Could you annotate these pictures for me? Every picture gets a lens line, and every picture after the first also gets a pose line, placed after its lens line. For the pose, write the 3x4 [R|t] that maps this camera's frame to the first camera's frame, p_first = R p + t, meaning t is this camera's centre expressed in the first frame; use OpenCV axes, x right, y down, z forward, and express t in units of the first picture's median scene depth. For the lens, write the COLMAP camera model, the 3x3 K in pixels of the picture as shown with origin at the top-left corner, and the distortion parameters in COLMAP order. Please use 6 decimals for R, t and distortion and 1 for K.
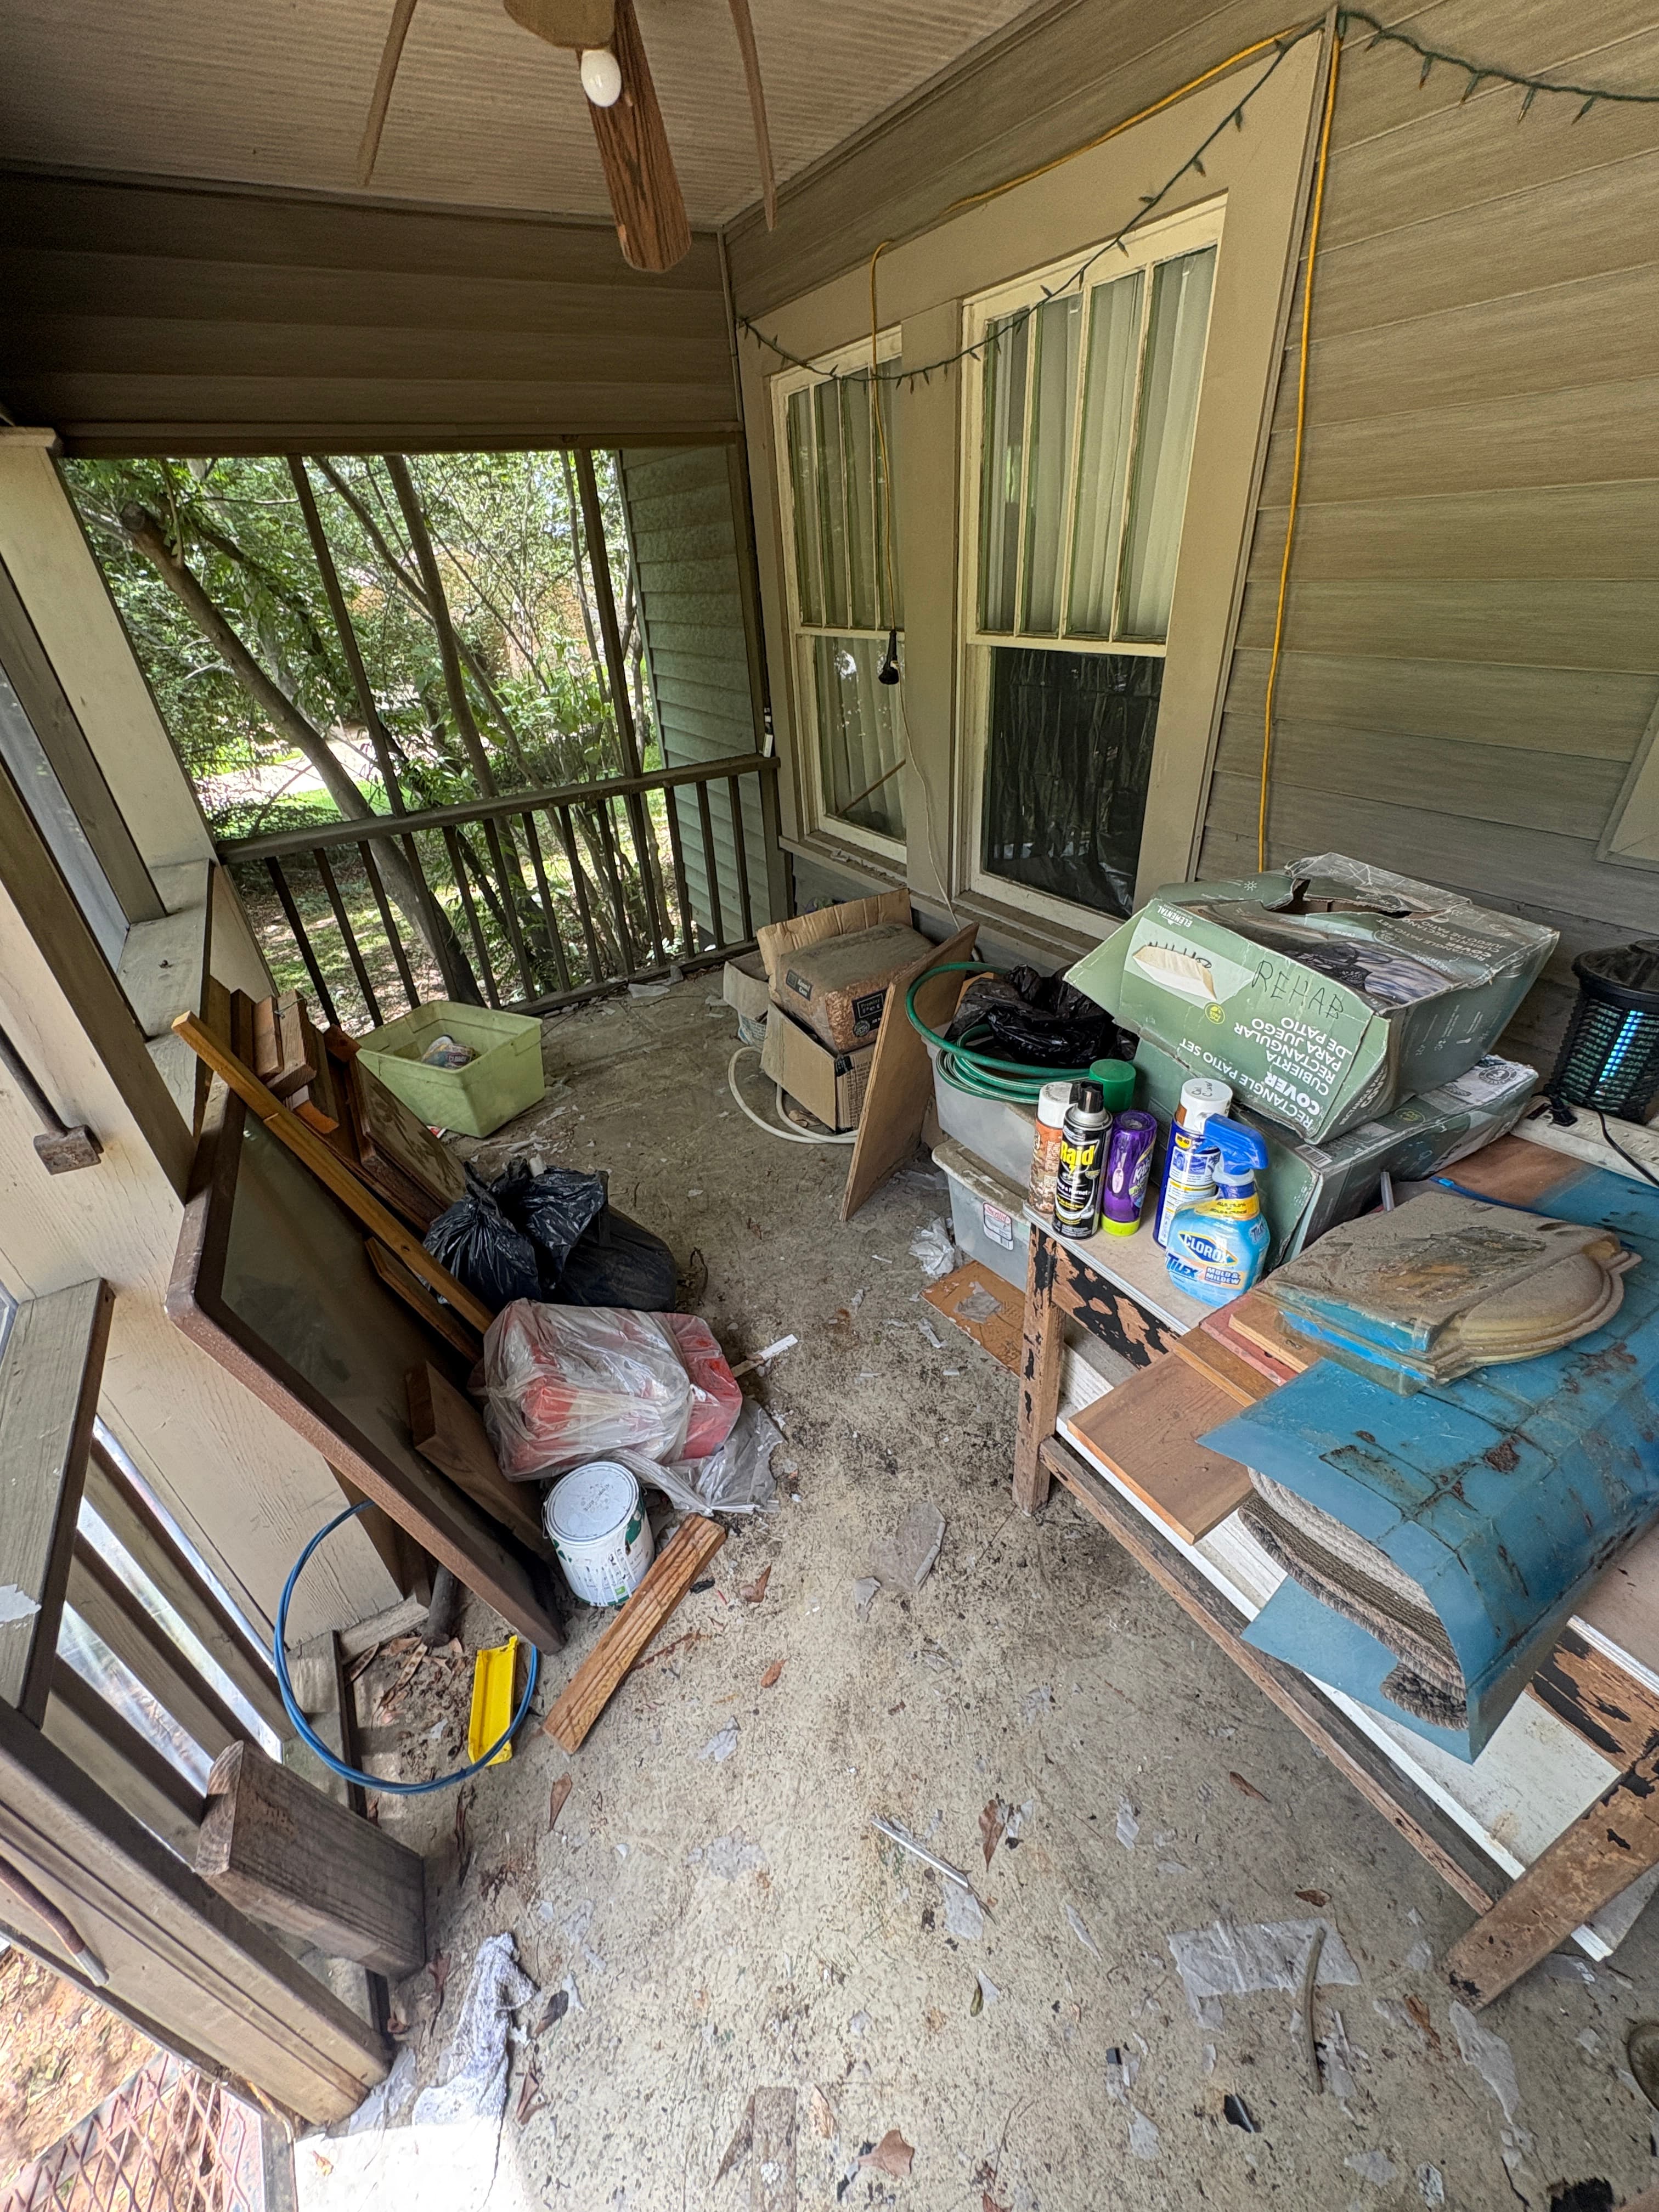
lens RADIAL K [[884.4, 0, 826.9], [0, 884.4, 1107.8], [0, 0, 1]] dist [-0.001245, -0.000692]
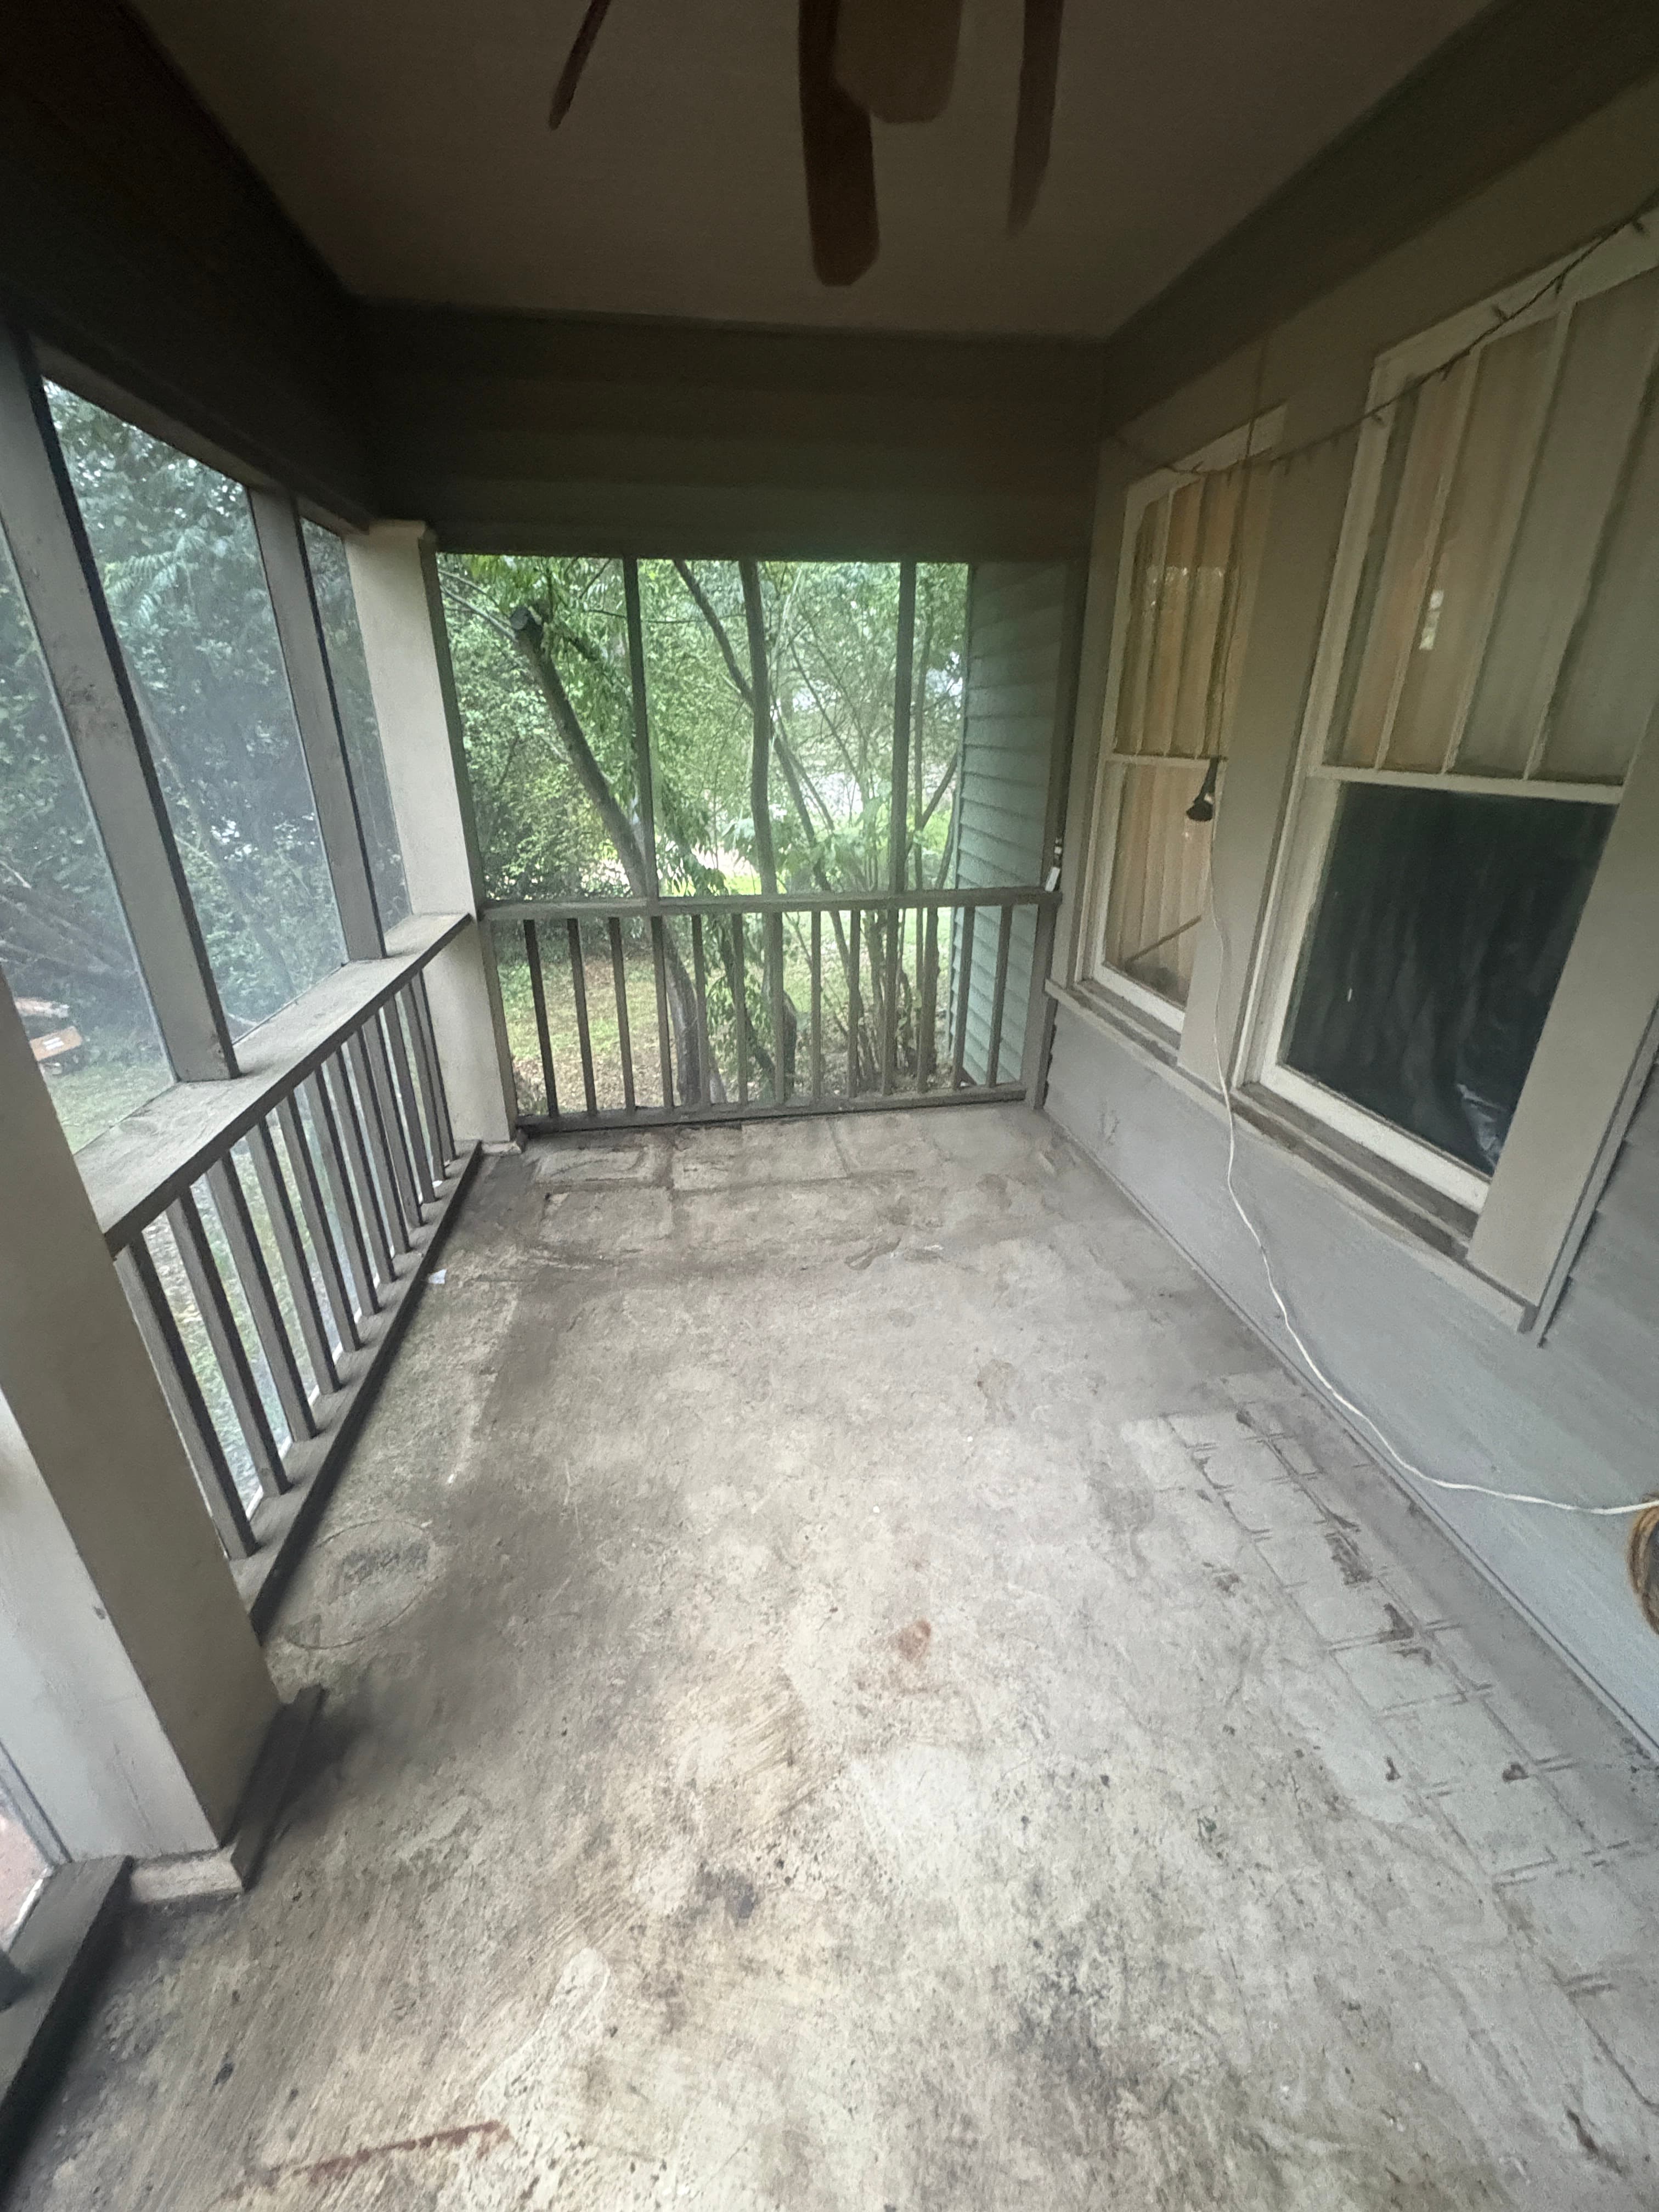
lens RADIAL K [[884.4, 0, 829.5], [0, 884.4, 1107.4], [0, 0, 1]] dist [-0.001245, -0.000692]
pose [[0.926669, 0.201837, -0.317090, 0.067368], [-0.243204, 0.965175, -0.096382, -0.064478], [0.286593, 0.166432, 0.943485, 0.181054]]
